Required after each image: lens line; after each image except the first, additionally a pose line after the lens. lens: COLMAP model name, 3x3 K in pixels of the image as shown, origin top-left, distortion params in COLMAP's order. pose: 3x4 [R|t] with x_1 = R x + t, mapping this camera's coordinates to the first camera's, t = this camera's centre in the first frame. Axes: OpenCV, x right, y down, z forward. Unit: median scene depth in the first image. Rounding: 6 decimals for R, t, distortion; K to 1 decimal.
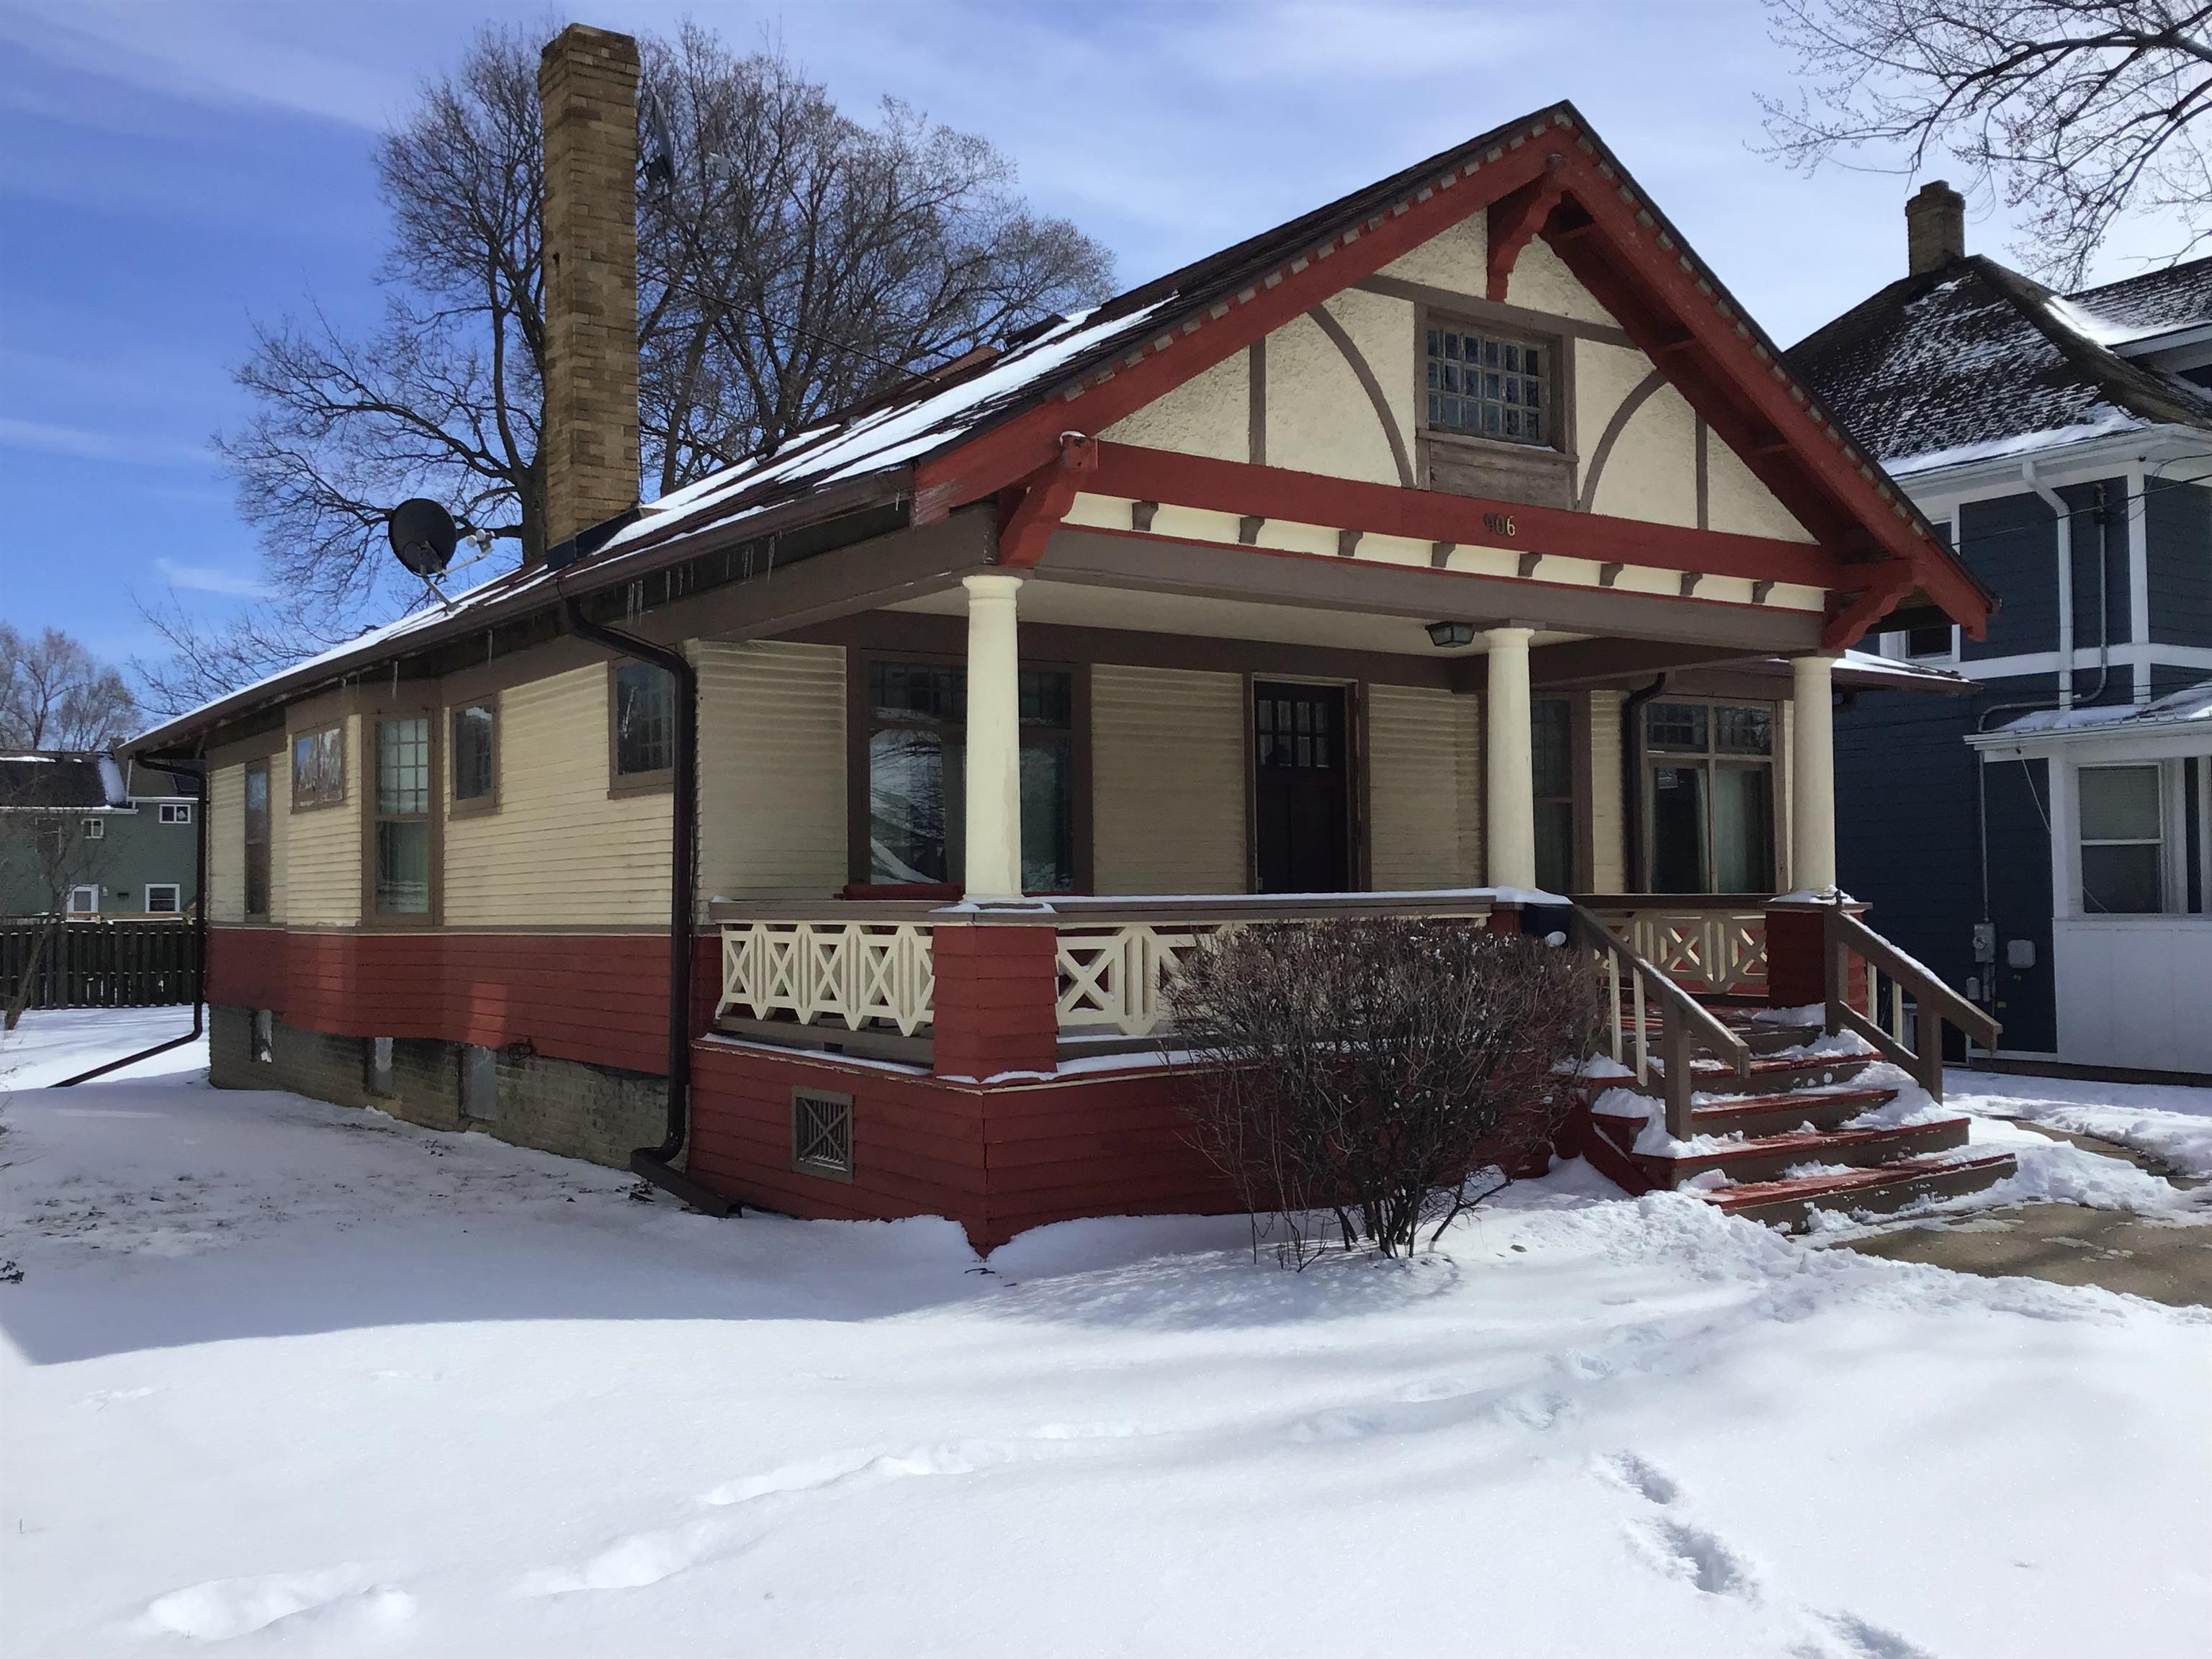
lens RADIAL K [[1992.9, 0, 1102.6], [0, 1992.9, 831.9], [0, 0, 1]] dist [0.169775, -0.332795]
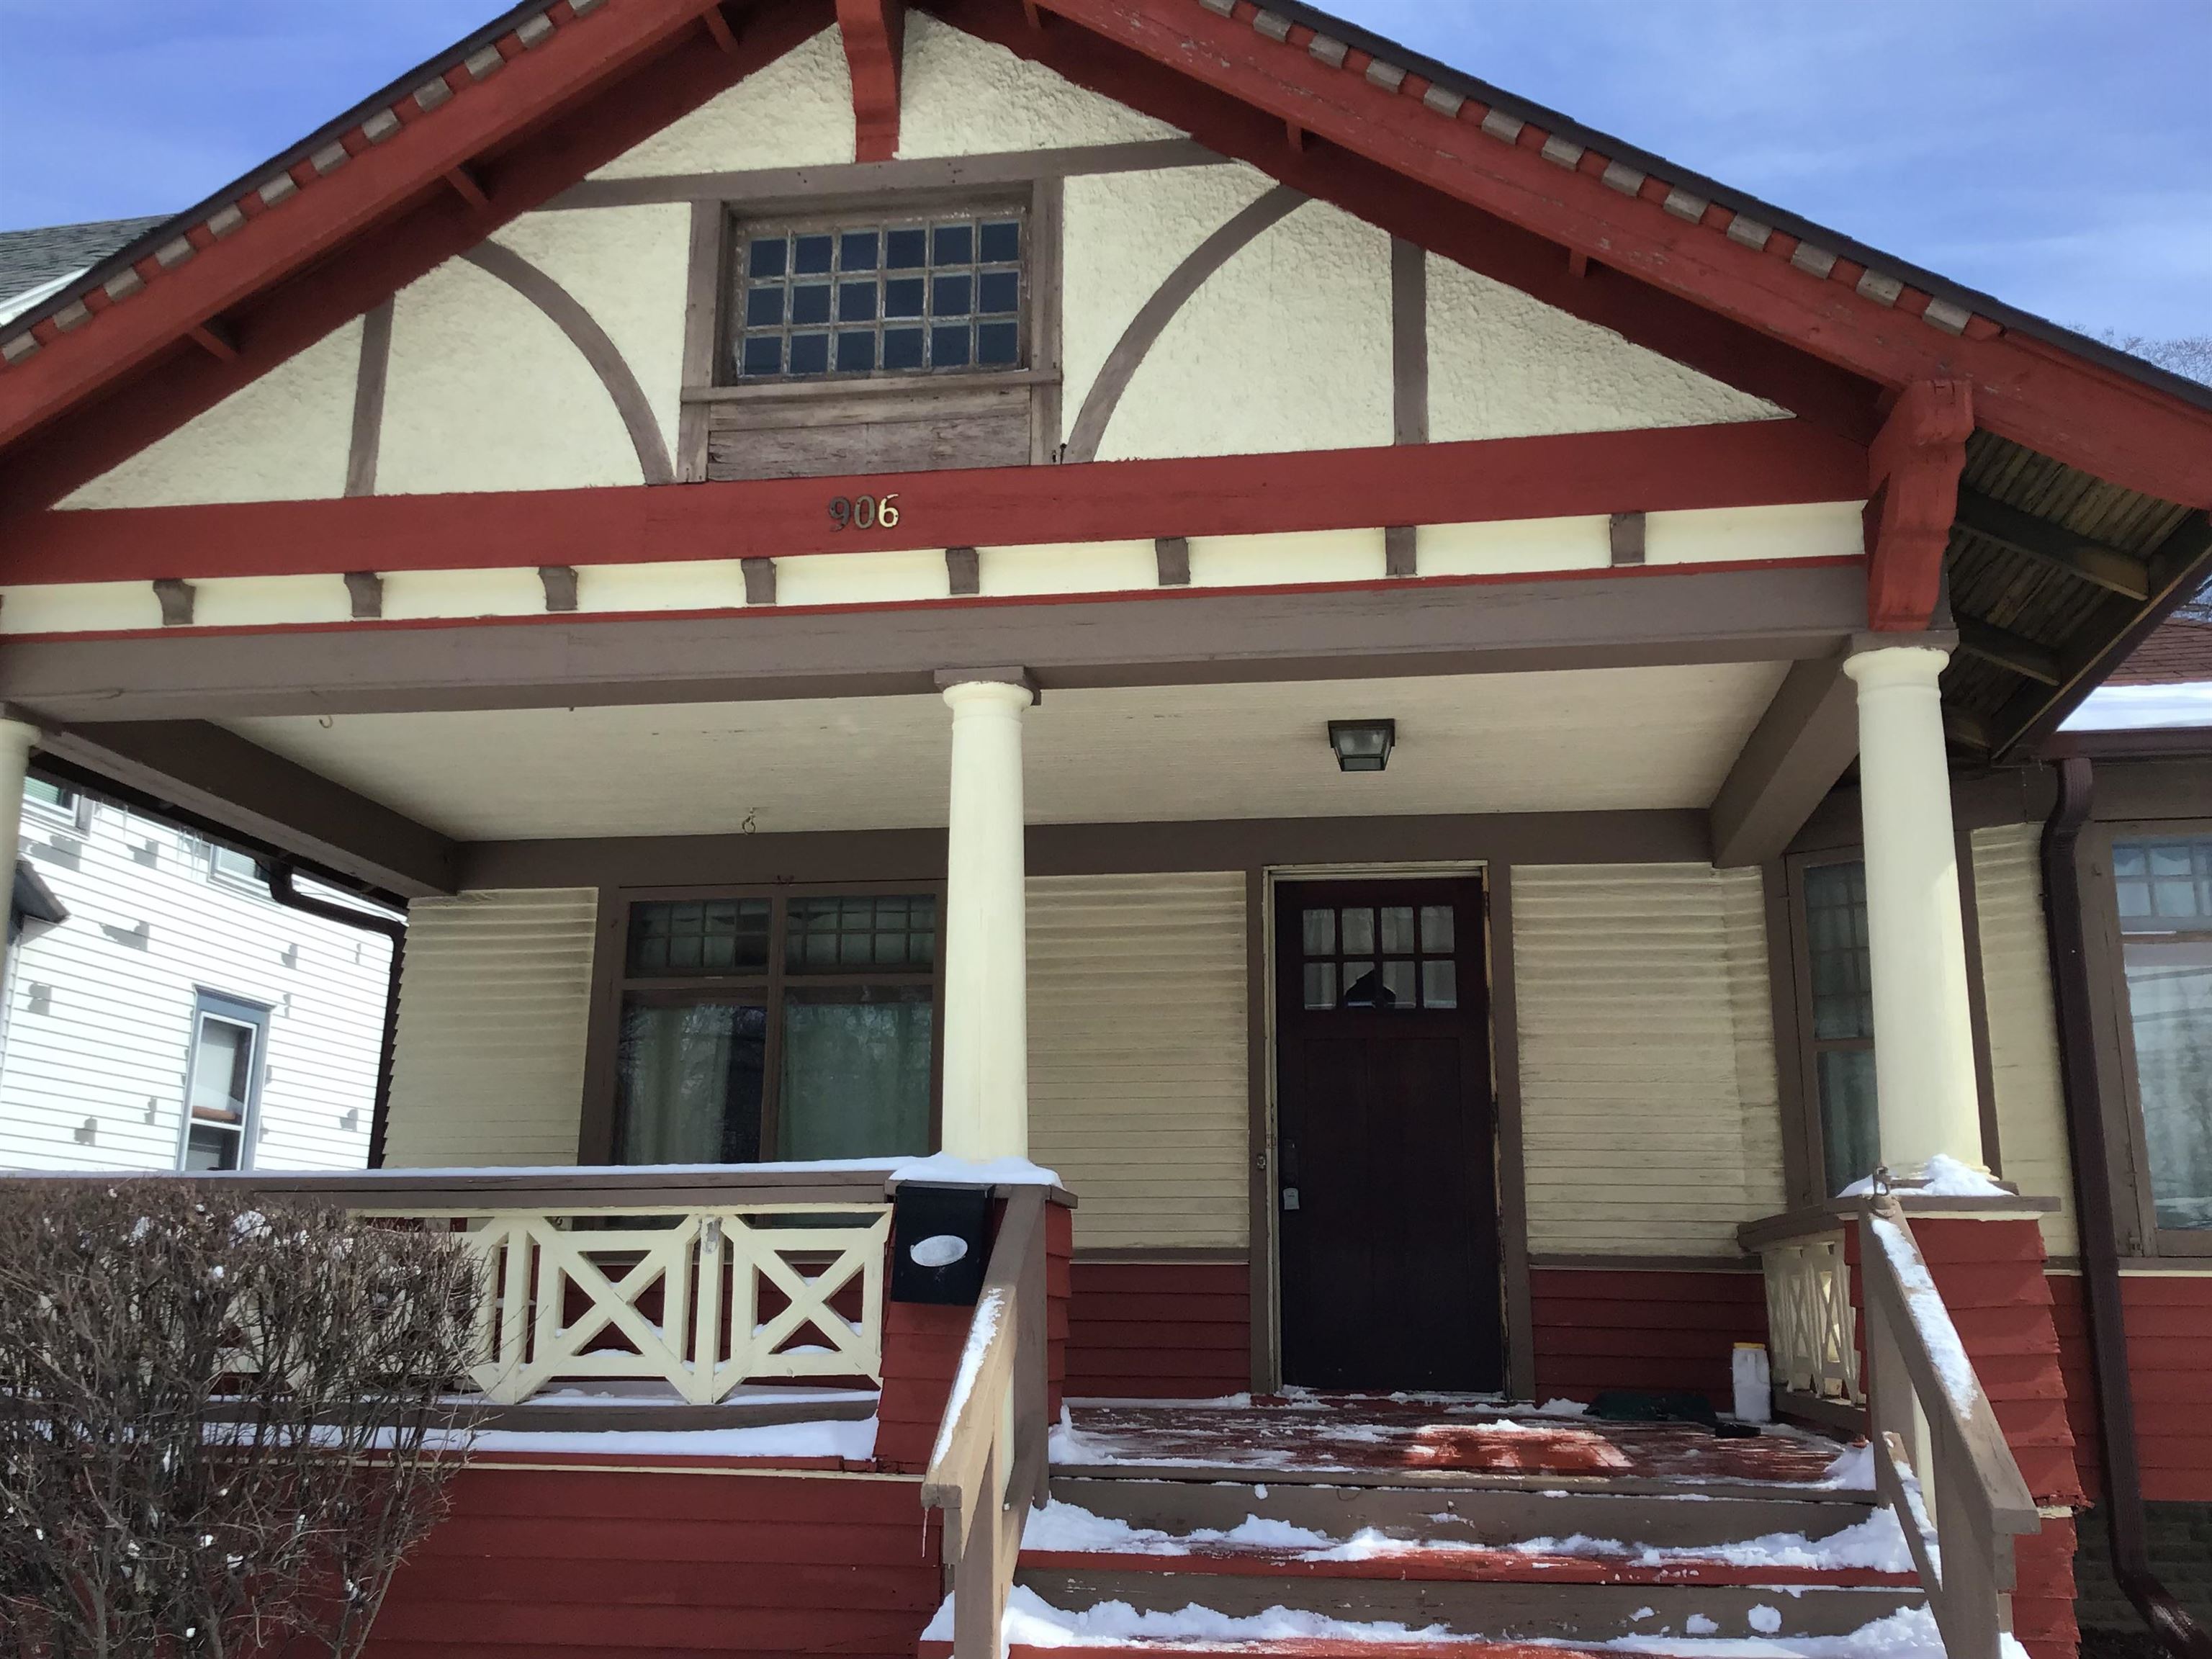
lens RADIAL K [[2050.9, 0, 1103.5], [0, 2050.9, 874.5], [0, 0, 1]] dist [0.087481, 0.000013]
pose [[0.714250, -0.134236, -0.686897, 0.617356], [0.002982, 0.982010, -0.188807, 0.059790], [0.699884, 0.132807, 0.701801, 0.622984]]
